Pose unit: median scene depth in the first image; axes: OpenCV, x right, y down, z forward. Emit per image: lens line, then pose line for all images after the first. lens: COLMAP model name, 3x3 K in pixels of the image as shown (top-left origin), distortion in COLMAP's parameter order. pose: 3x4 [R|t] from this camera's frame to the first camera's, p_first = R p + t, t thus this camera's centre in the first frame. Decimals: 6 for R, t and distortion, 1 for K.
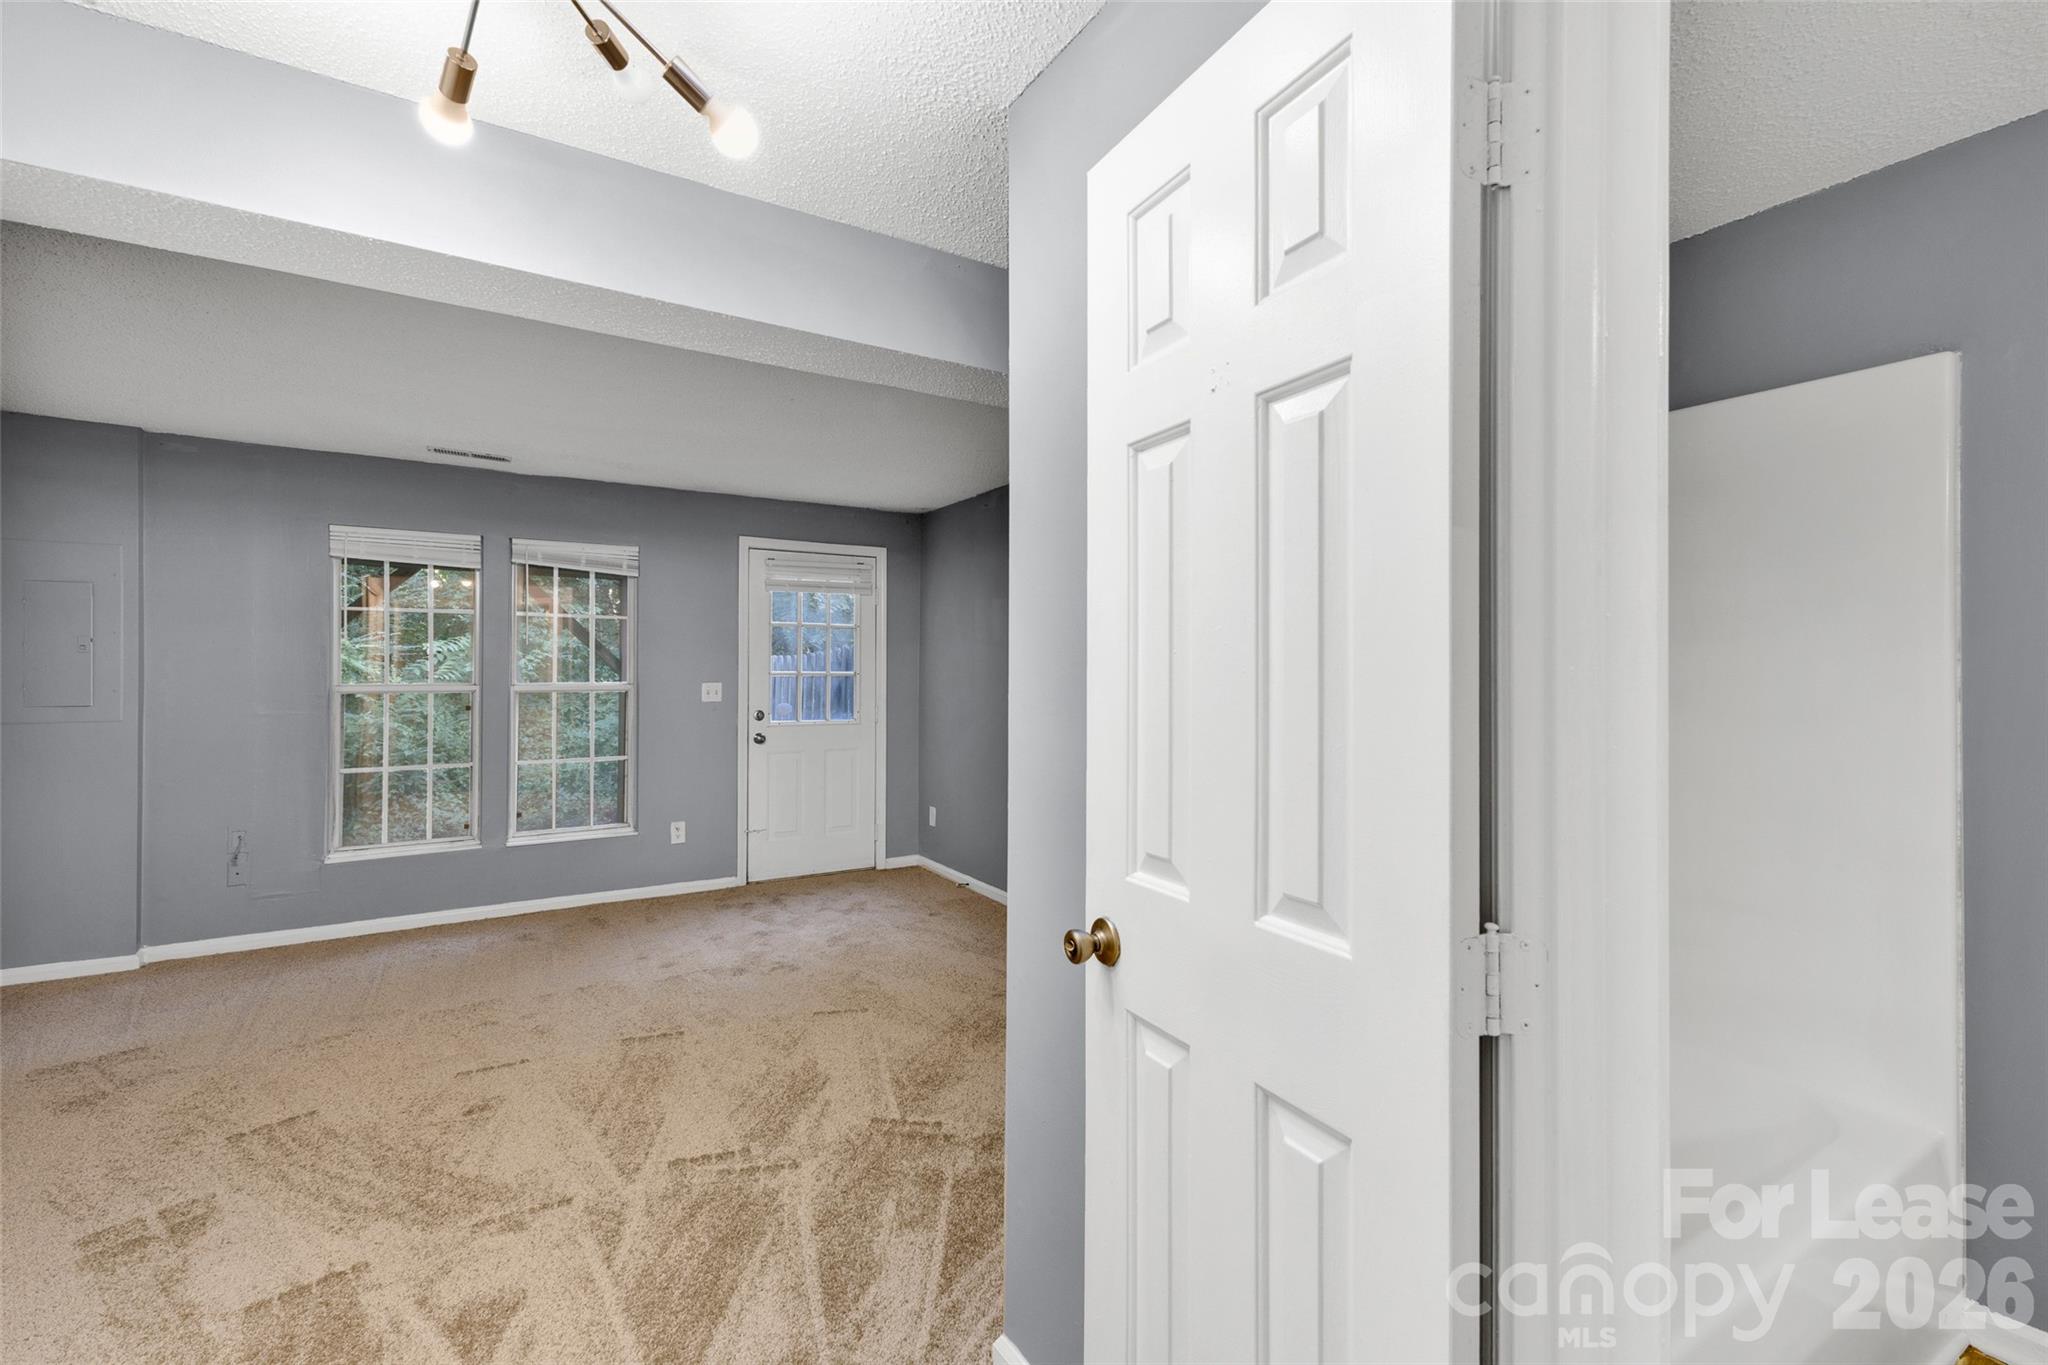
lens RADIAL K [[911.4, 0, 1025.1], [0, 911.4, 669.3], [0, 0, 1]] dist [0.022249, -0.000347]
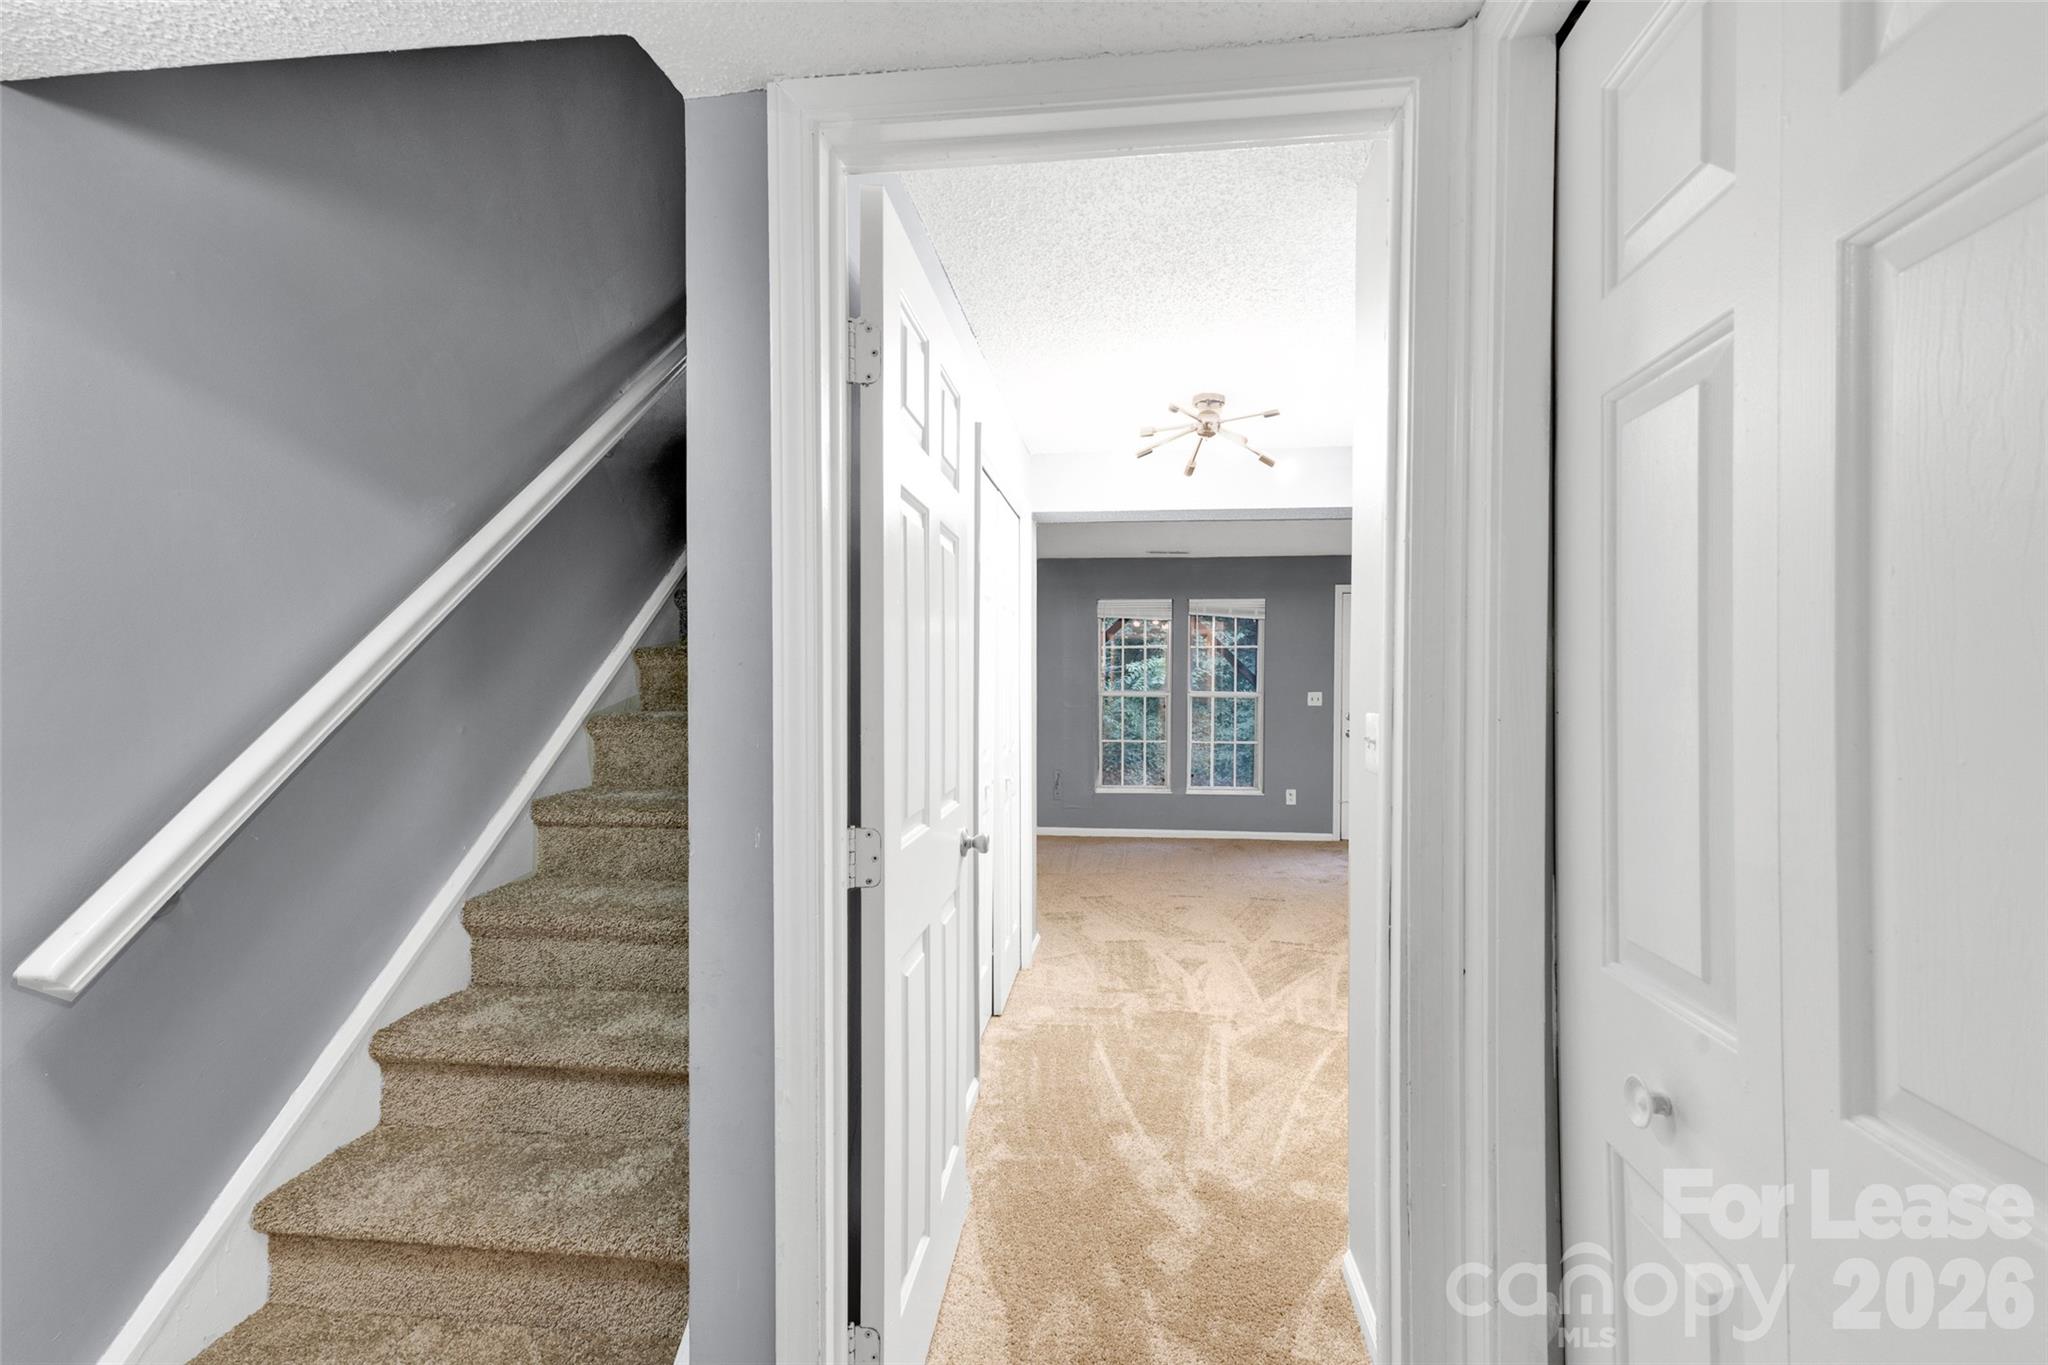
lens RADIAL K [[911.4, 0, 1024.5], [0, 911.4, 682.0], [0, 0, 1]] dist [0.022249, -0.000347]
pose [[0.781892, 0.002238, -0.623410, 0.191637], [-0.002334, 0.999997, 0.000662, -0.001152], [0.623410, 0.000938, 0.781895, -0.390097]]
